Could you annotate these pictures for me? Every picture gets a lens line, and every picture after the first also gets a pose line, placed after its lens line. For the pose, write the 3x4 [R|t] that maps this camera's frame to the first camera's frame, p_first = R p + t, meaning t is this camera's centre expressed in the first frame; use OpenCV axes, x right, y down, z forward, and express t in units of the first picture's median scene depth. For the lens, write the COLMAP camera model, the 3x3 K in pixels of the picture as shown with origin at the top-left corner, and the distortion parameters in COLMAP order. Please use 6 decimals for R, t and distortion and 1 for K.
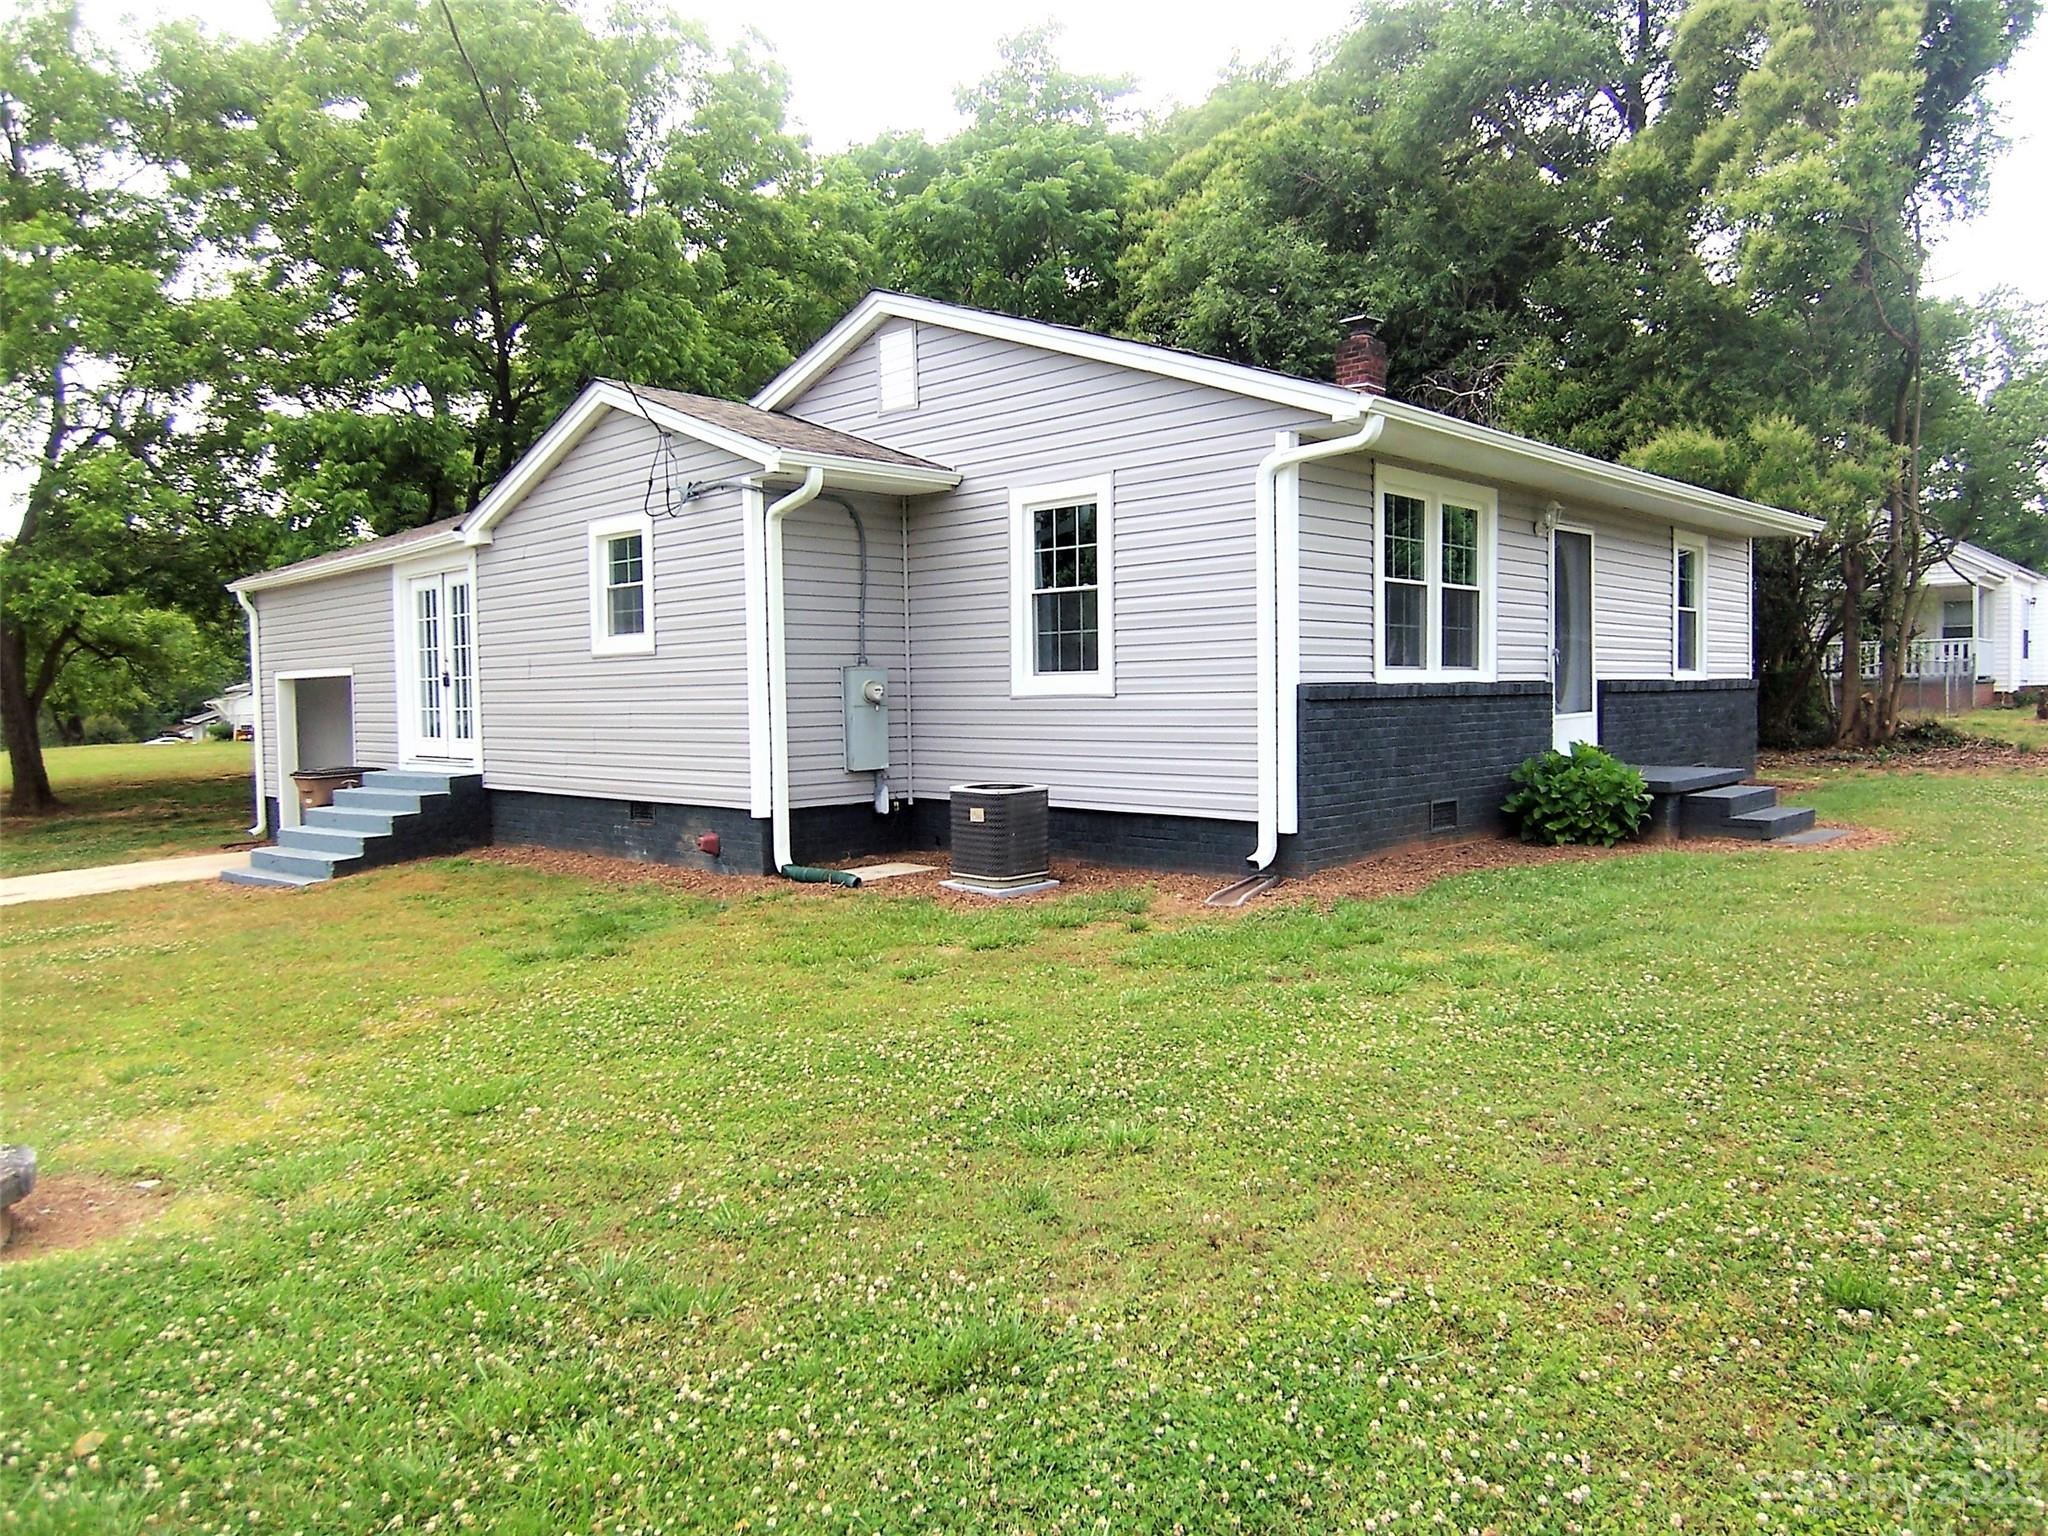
lens RADIAL K [[1386.7, 0, 1024.8], [0, 1386.7, 756.3], [0, 0, 1]] dist [-0.013521, -0.042806]
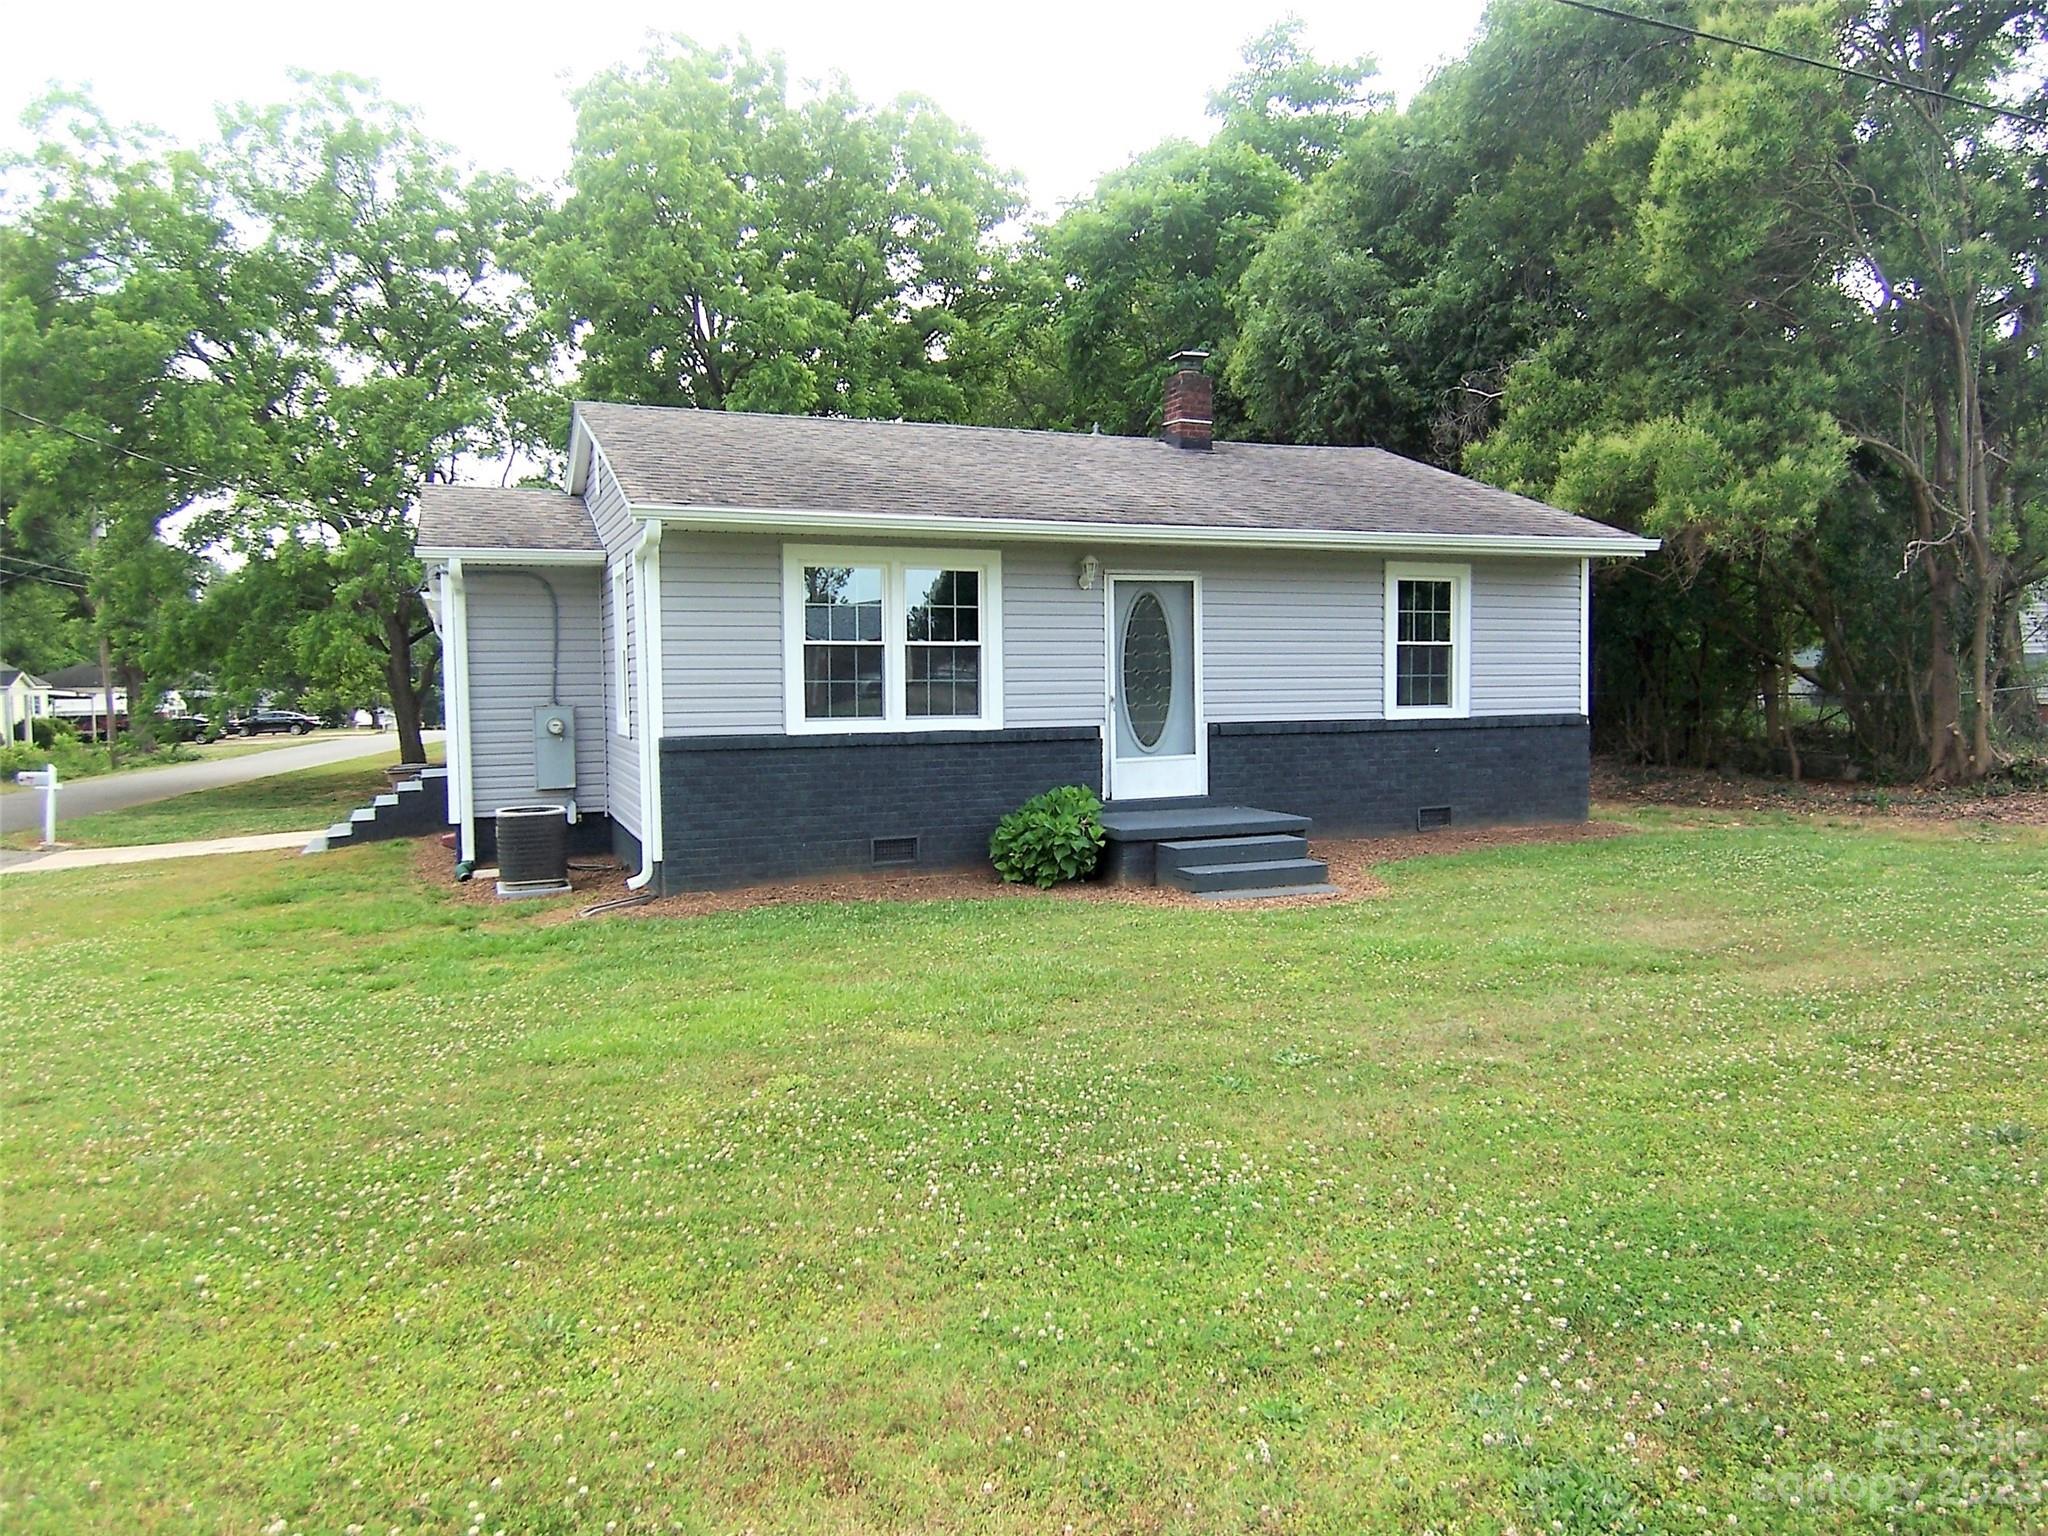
lens RADIAL K [[1386.7, 0, 1024.8], [0, 1386.7, 756.3], [0, 0, 1]] dist [-0.013521, -0.042806]
pose [[0.921740, 0.026589, -0.386896, 0.850522], [-0.019308, 0.999556, 0.022696, -0.062473], [0.387327, -0.013450, 0.921844, 0.012637]]
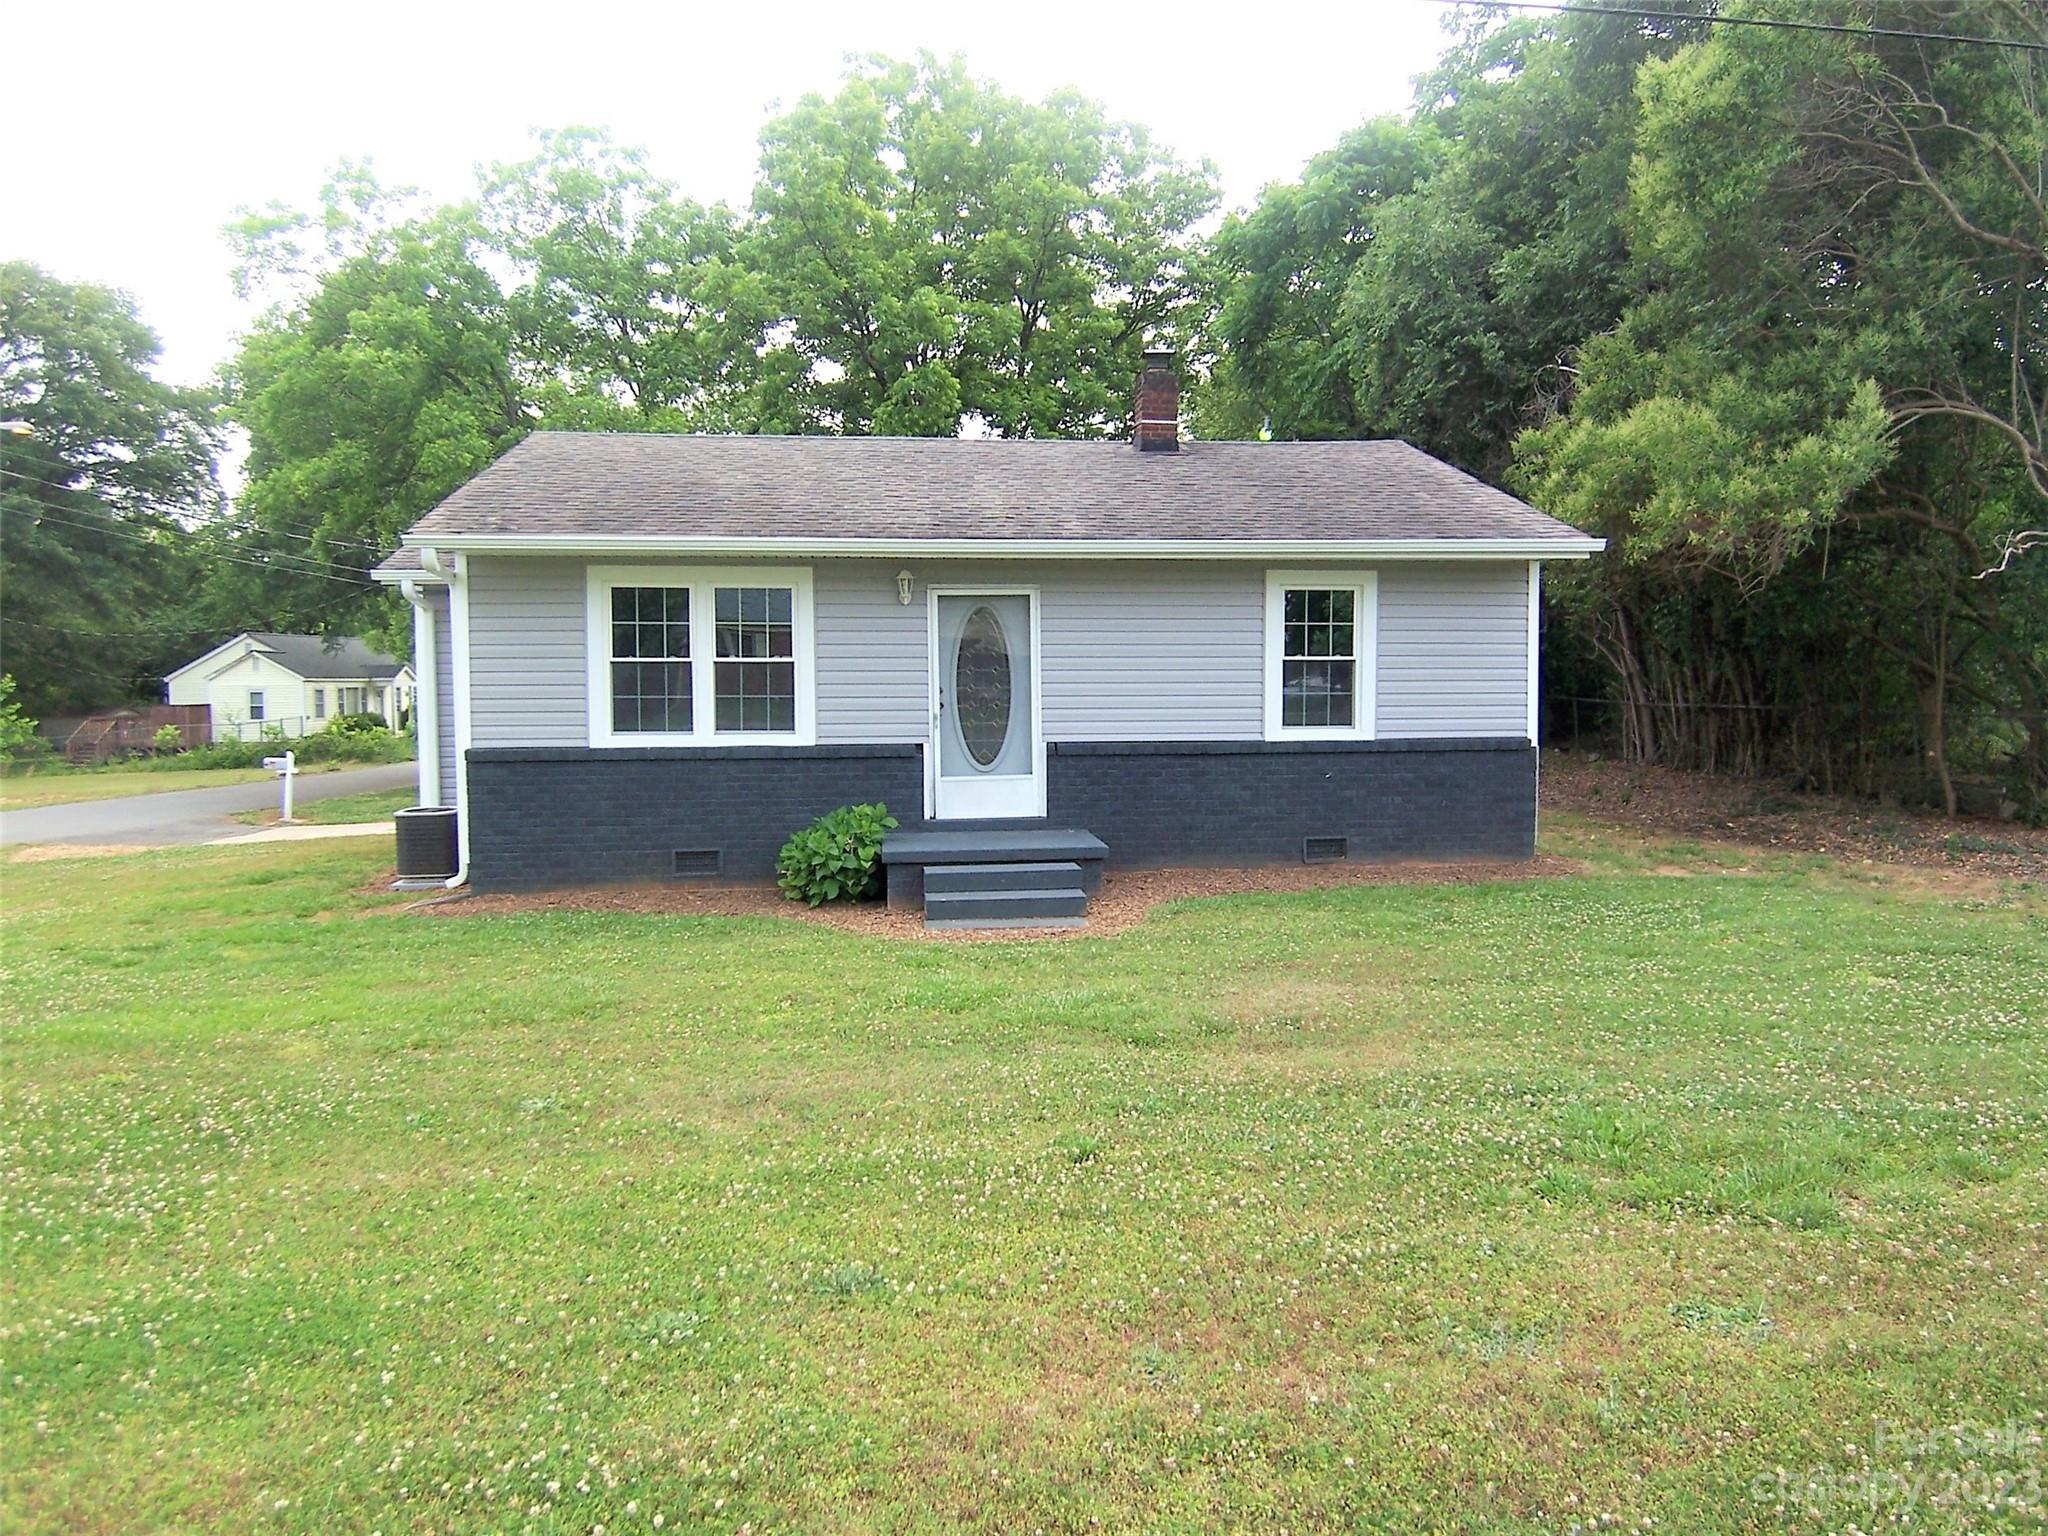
lens RADIAL K [[1386.7, 0, 1024.8], [0, 1386.7, 756.3], [0, 0, 1]] dist [-0.013521, -0.042806]
pose [[0.783656, 0.047000, -0.619415, 1.251111], [-0.033343, 0.998879, 0.033609, -0.094973], [0.620300, -0.005685, 0.784344, 0.276558]]
